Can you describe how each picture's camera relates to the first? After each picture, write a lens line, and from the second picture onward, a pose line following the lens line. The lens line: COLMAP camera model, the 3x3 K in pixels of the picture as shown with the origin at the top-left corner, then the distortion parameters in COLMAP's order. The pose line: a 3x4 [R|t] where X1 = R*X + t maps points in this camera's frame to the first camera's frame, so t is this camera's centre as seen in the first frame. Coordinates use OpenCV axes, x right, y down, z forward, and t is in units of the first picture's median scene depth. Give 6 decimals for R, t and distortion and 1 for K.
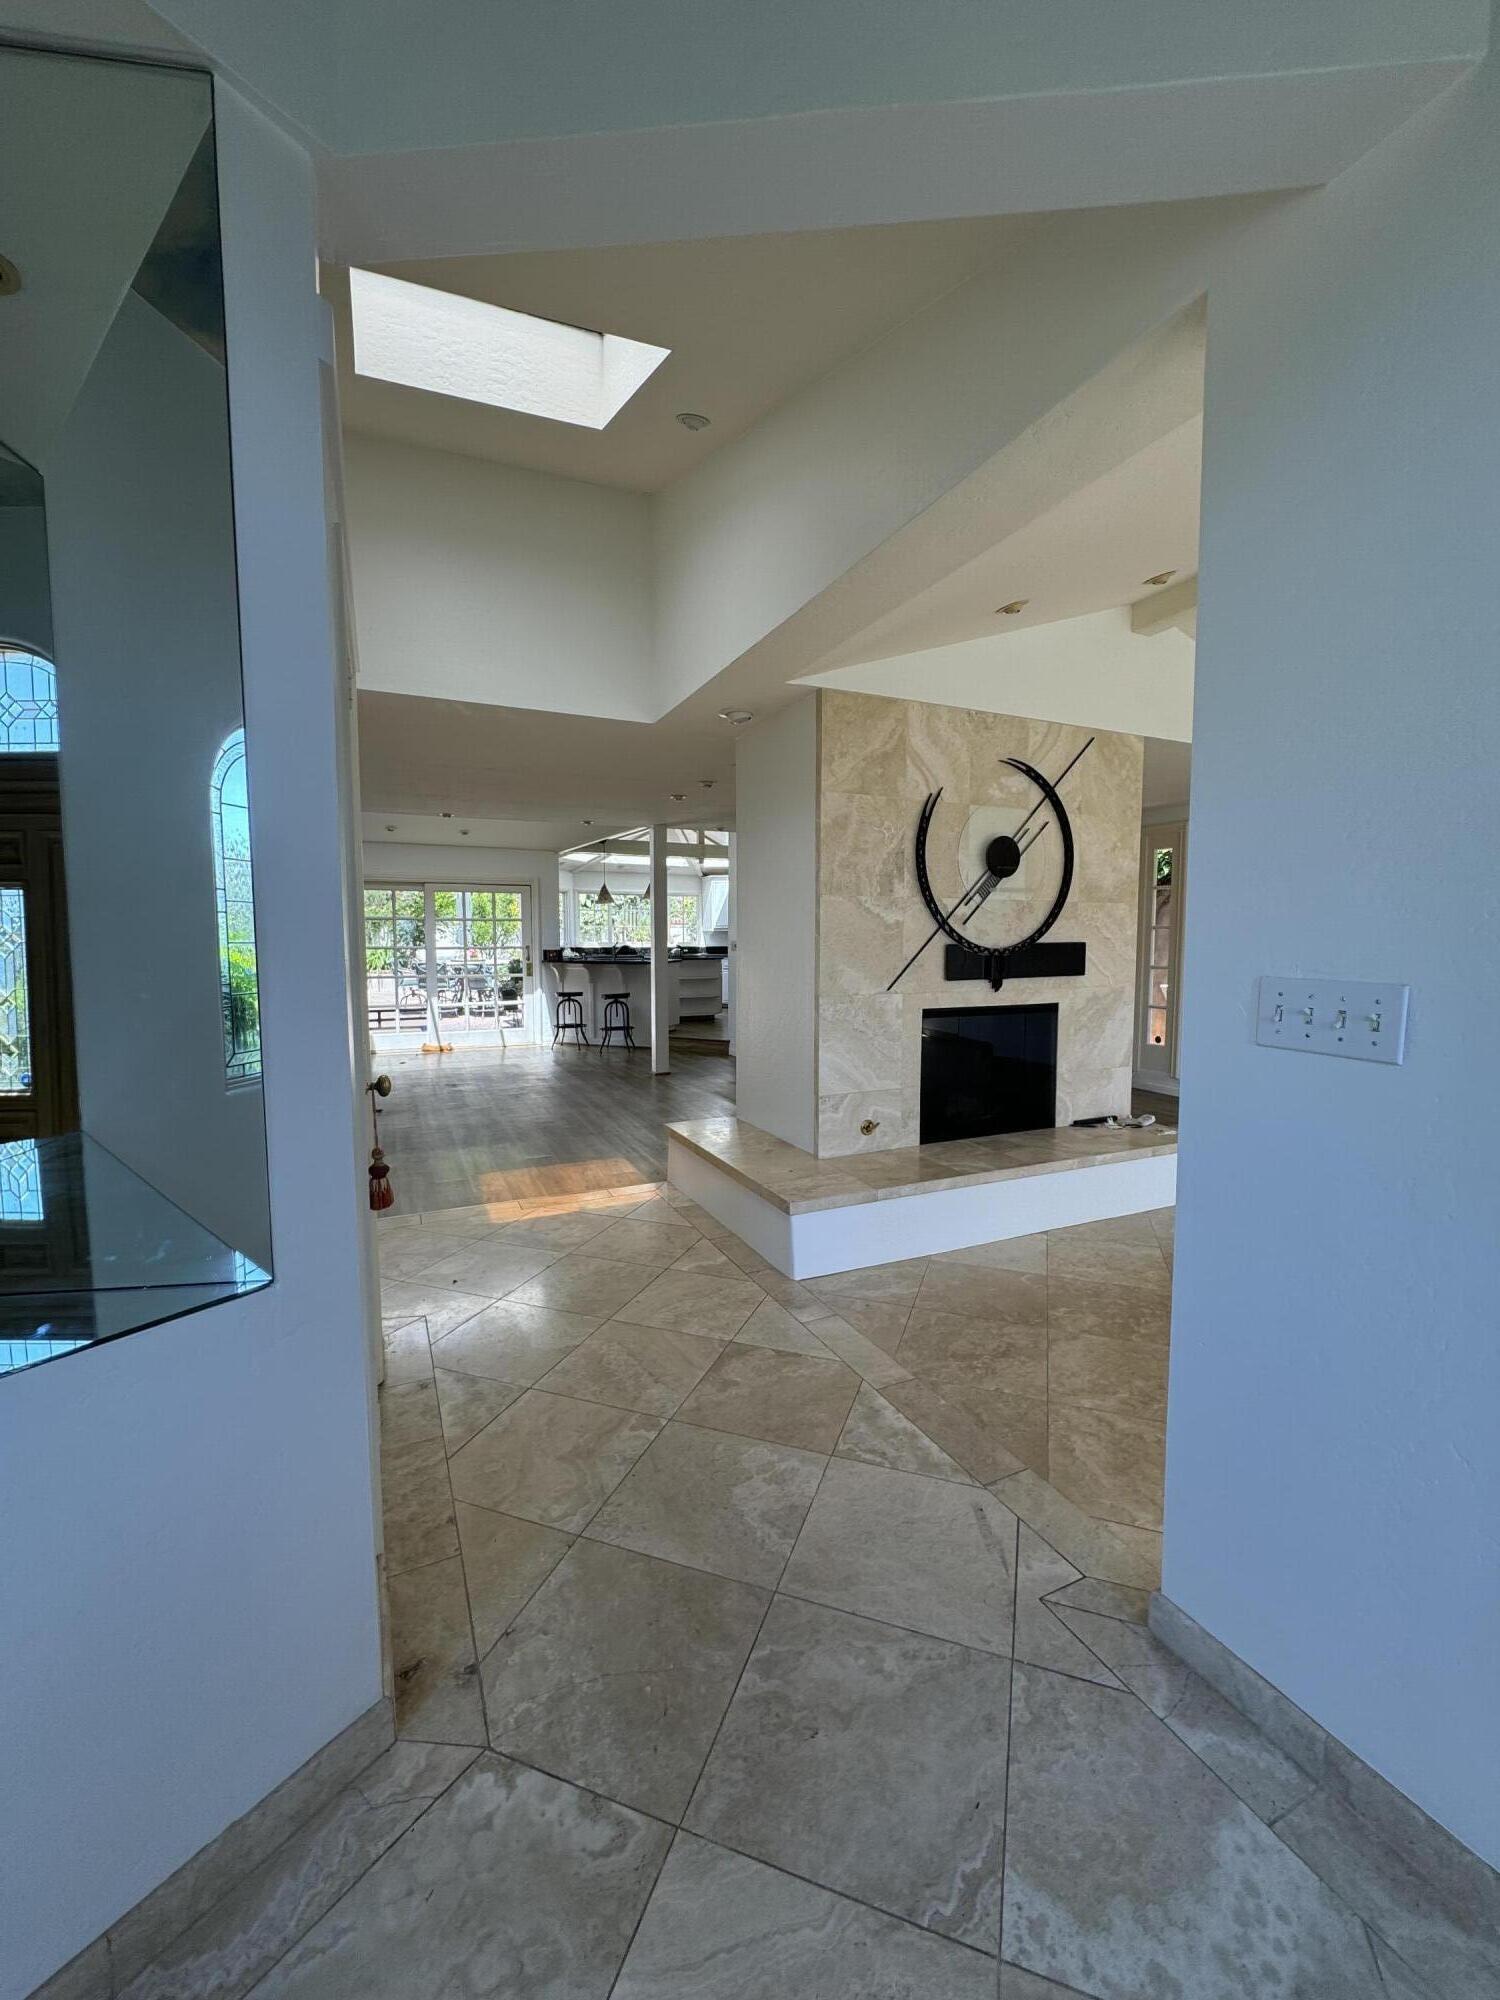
lens RADIAL K [[797.9, 0, 749.1], [0, 797.9, 1007.8], [0, 0, 1]] dist [0.001537, 0.000076]
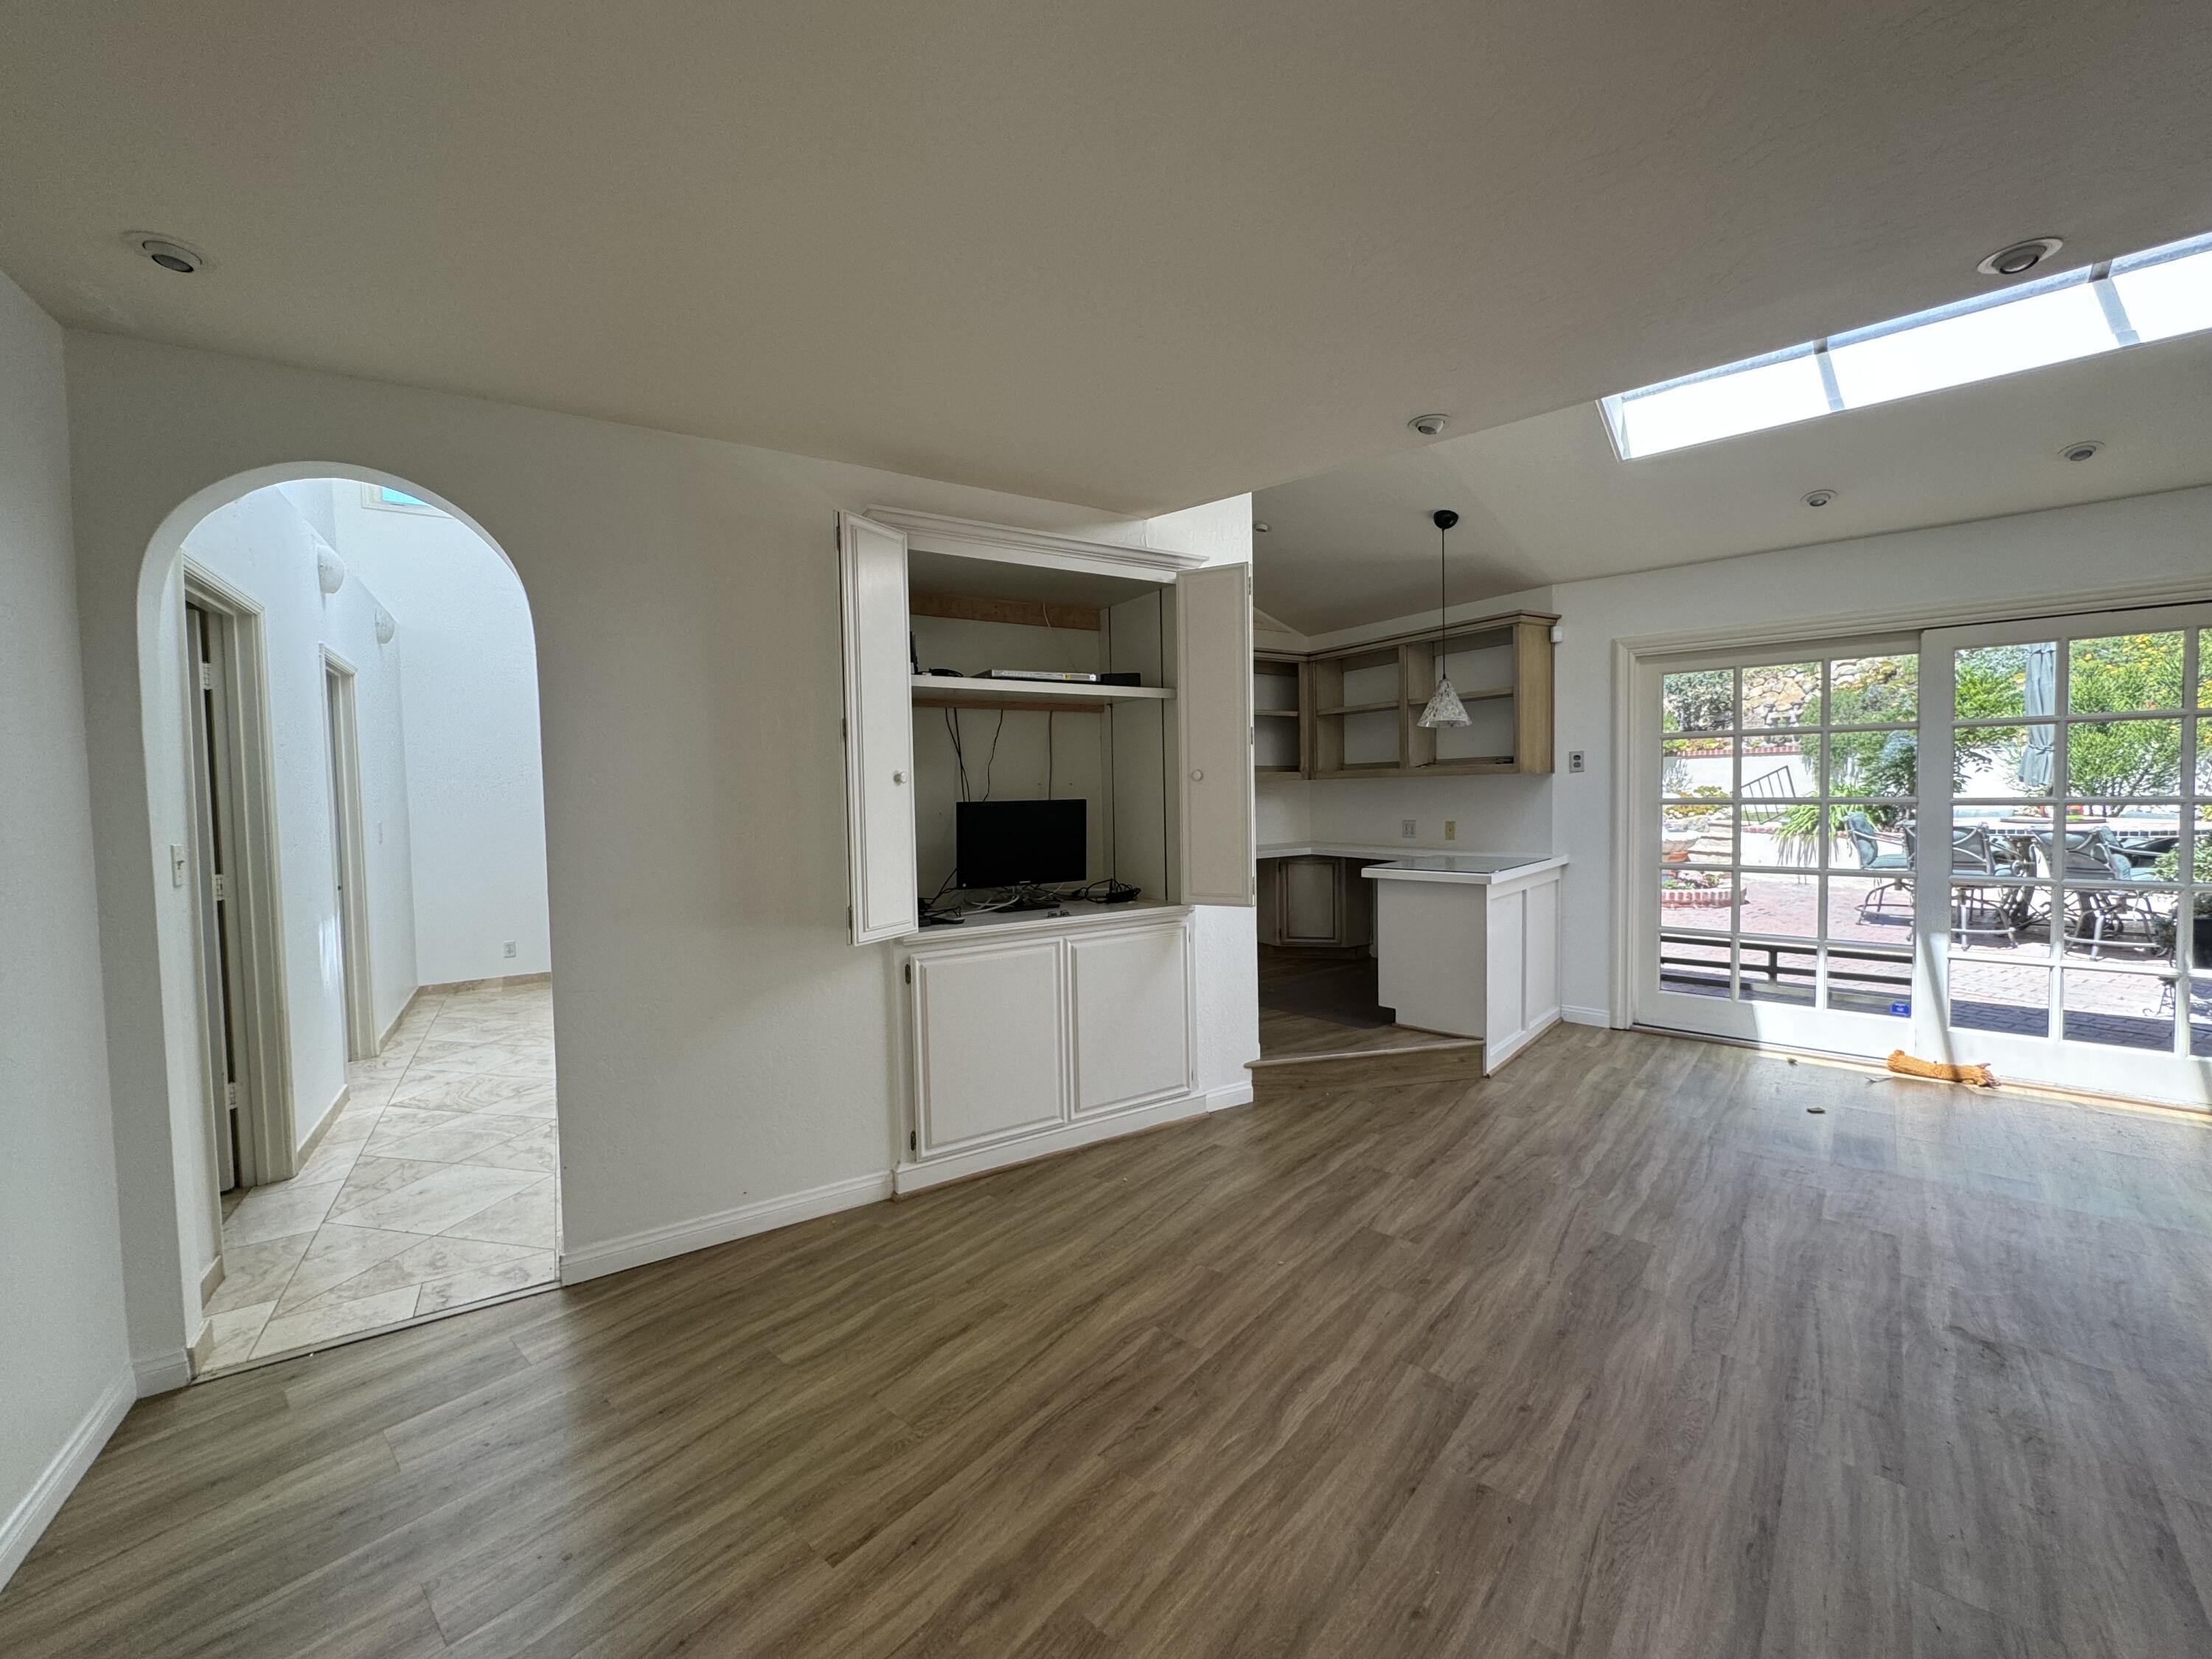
lens RADIAL K [[882.5, 0, 1109.4], [0, 882.5, 814.1], [0, 0, 1]] dist [0.001537, 0.000076]
pose [[0.411042, 0.018703, -0.911425, -0.171460], [-0.059396, 0.998215, -0.006303, -0.041592], [0.909679, 0.056726, 0.411419, 0.455575]]
